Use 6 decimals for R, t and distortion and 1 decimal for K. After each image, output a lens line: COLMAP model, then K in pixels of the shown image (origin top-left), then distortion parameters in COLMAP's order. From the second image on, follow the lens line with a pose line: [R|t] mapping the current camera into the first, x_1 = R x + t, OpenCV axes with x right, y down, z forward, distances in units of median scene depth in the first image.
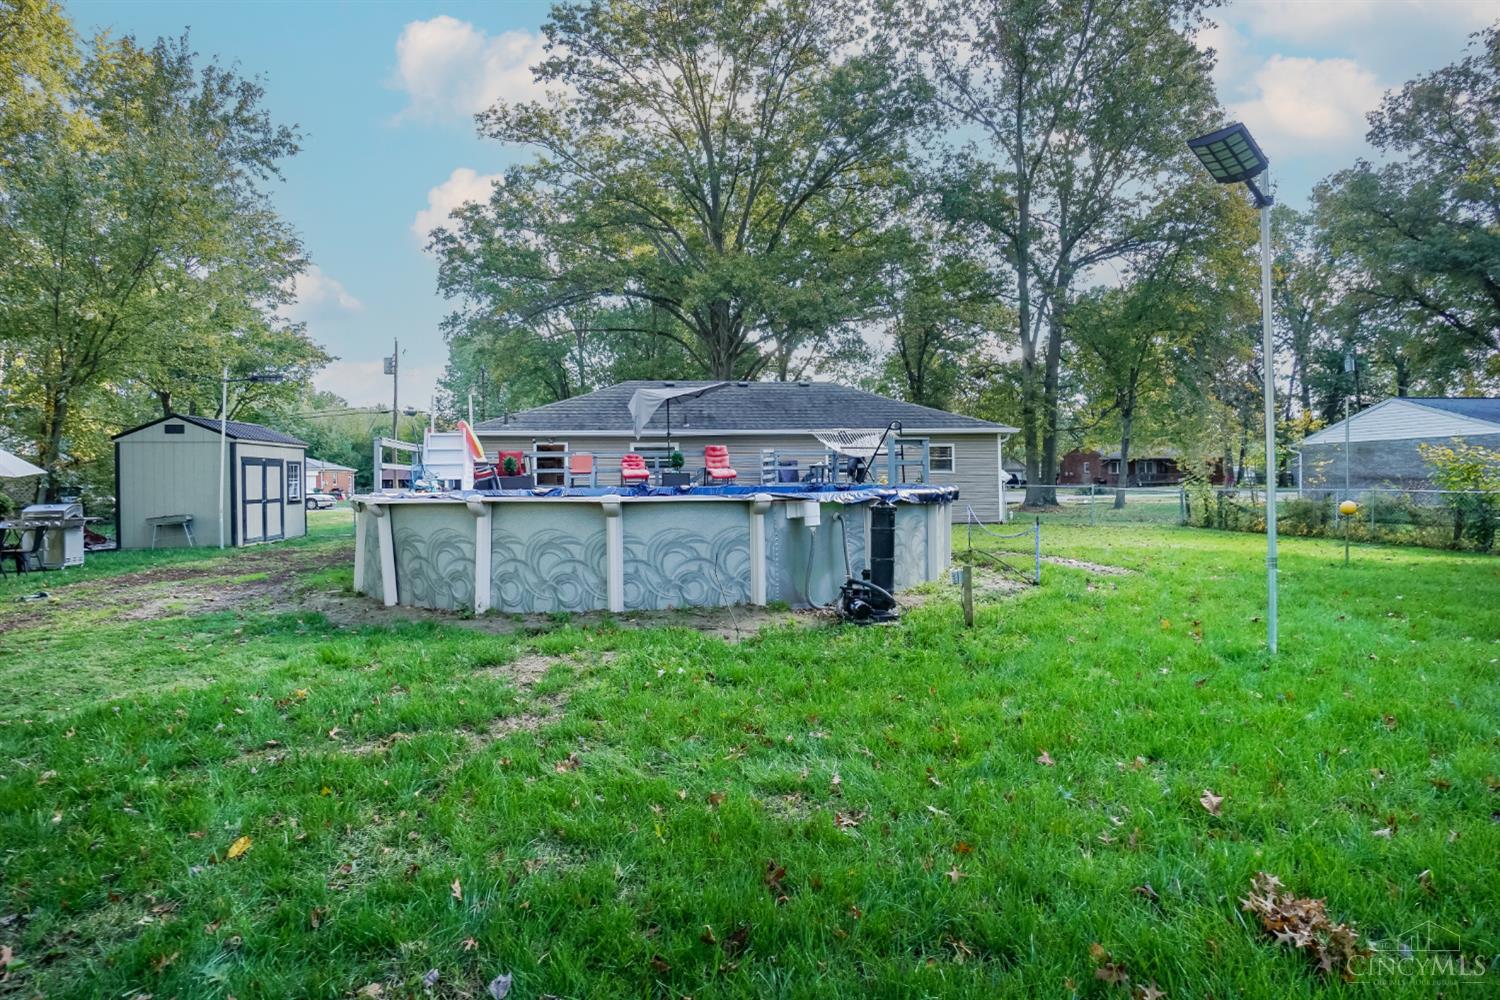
lens RADIAL K [[802.5, 0, 760.6], [0, 802.5, 483.0], [0, 0, 1]] dist [-0.015966, 0.001615]
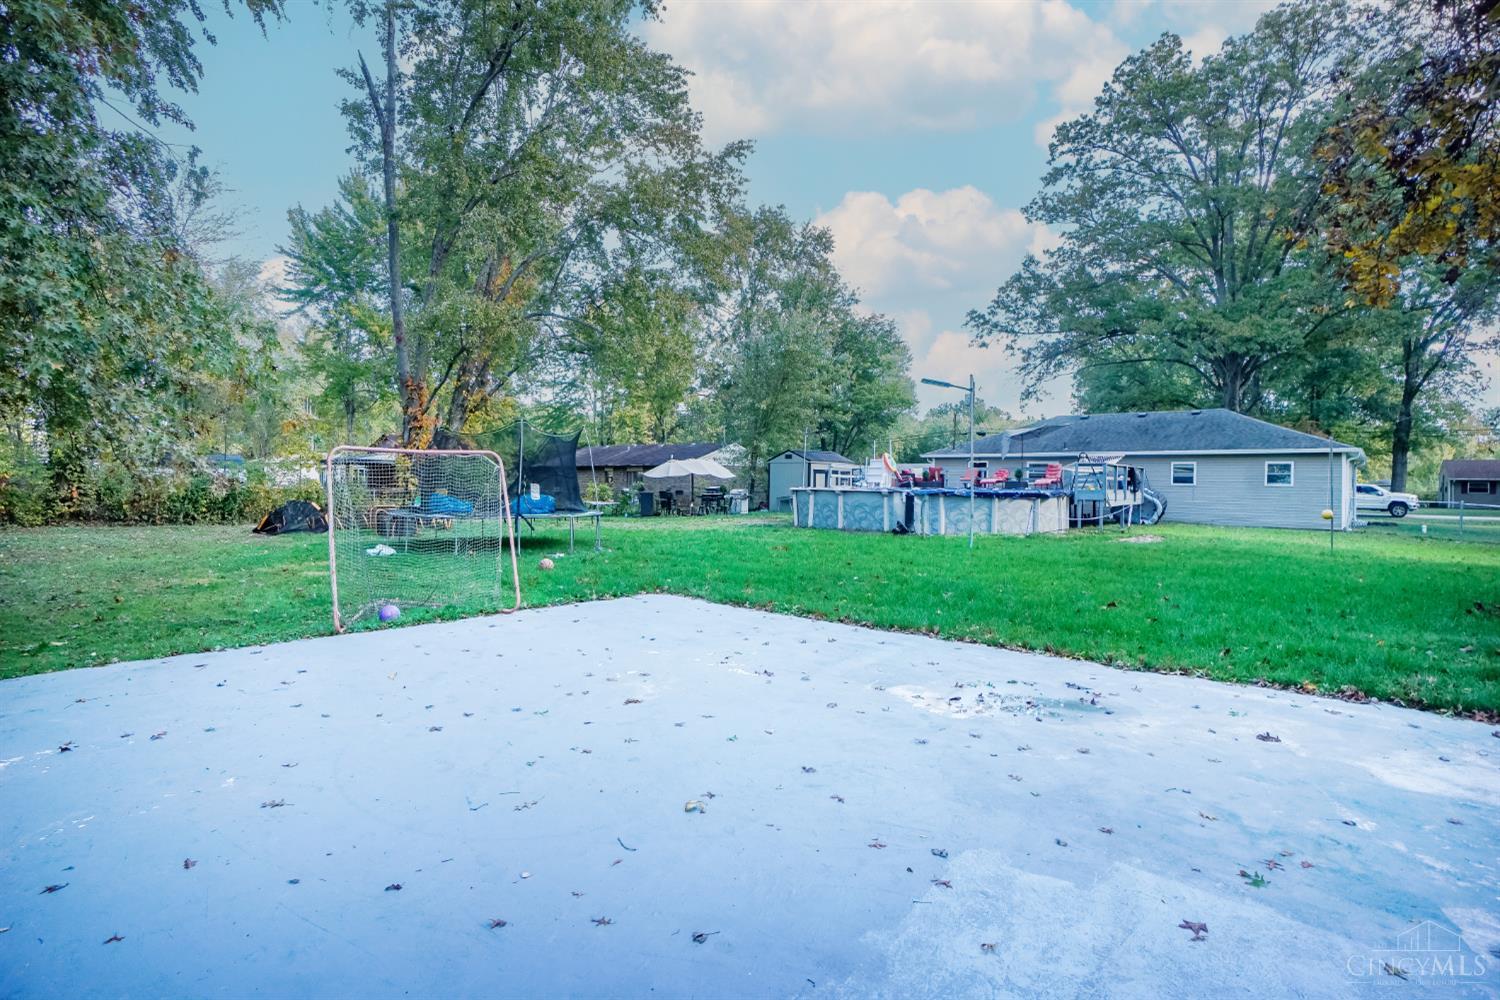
lens RADIAL K [[802.5, 0, 750.3], [0, 802.5, 486.7], [0, 0, 1]] dist [-0.015966, 0.001615]
pose [[0.675030, 0.023336, -0.737421, 0.625517], [-0.024503, 0.999657, 0.009204, -0.002781], [0.737383, 0.011856, 0.675371, -0.426702]]
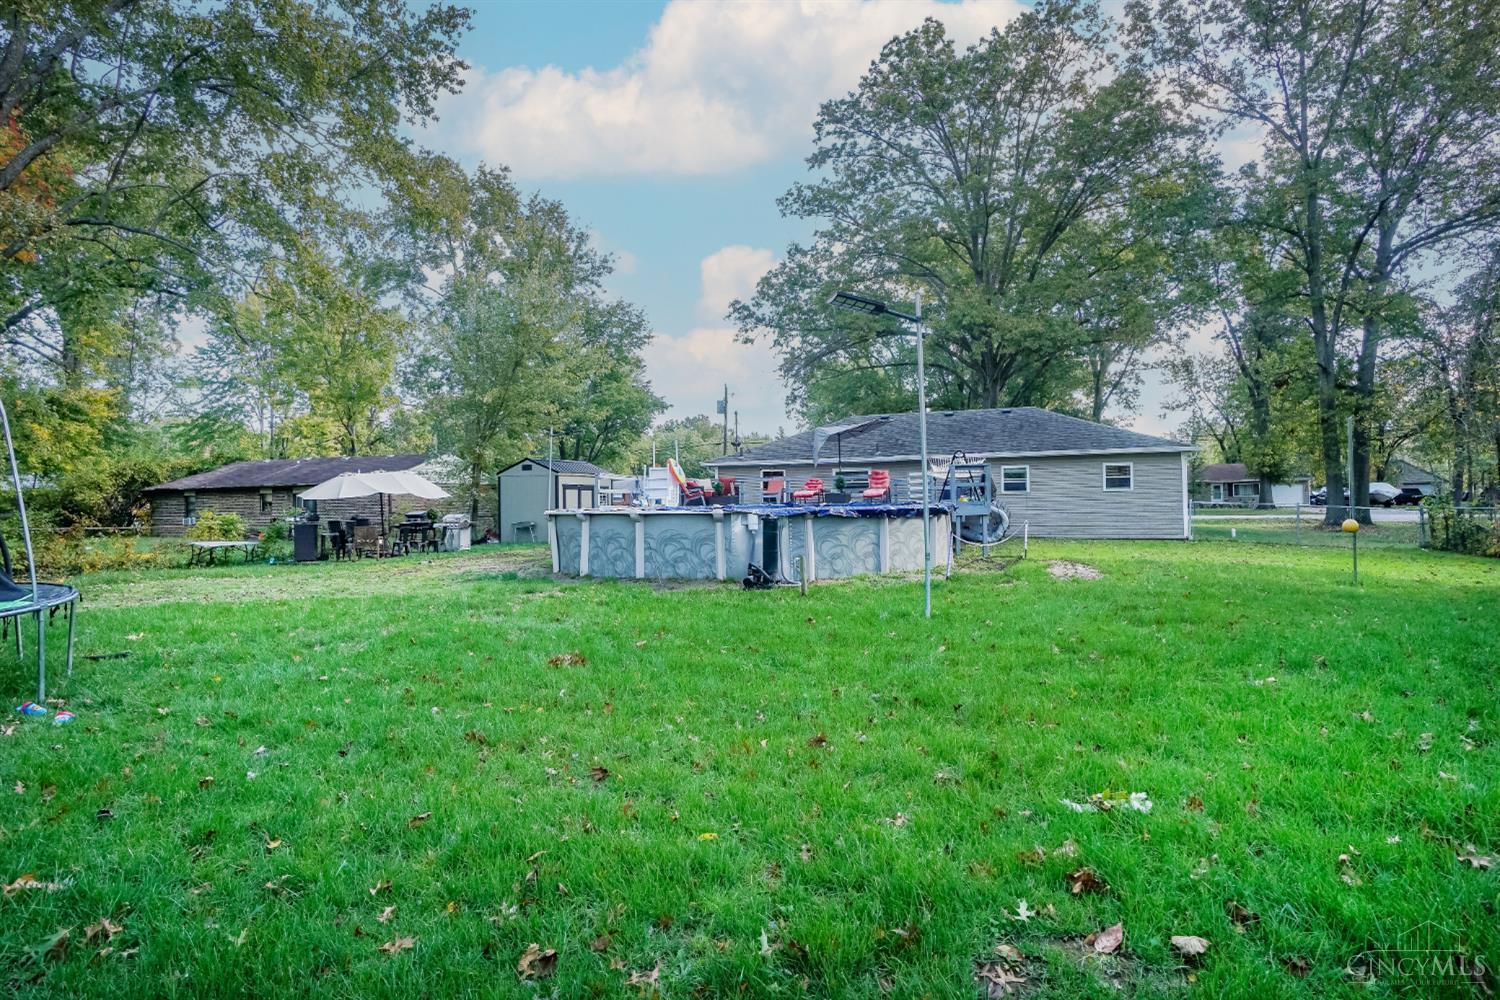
lens RADIAL K [[780.1, 0, 754.3], [0, 780.1, 489.3], [0, 0, 1]] dist [-0.041307, 0.000882]
pose [[0.889293, -0.008101, -0.457265, 0.289369], [0.002042, 0.999903, -0.013742, -0.001682], [0.457333, 0.011287, 0.889224, -0.129543]]
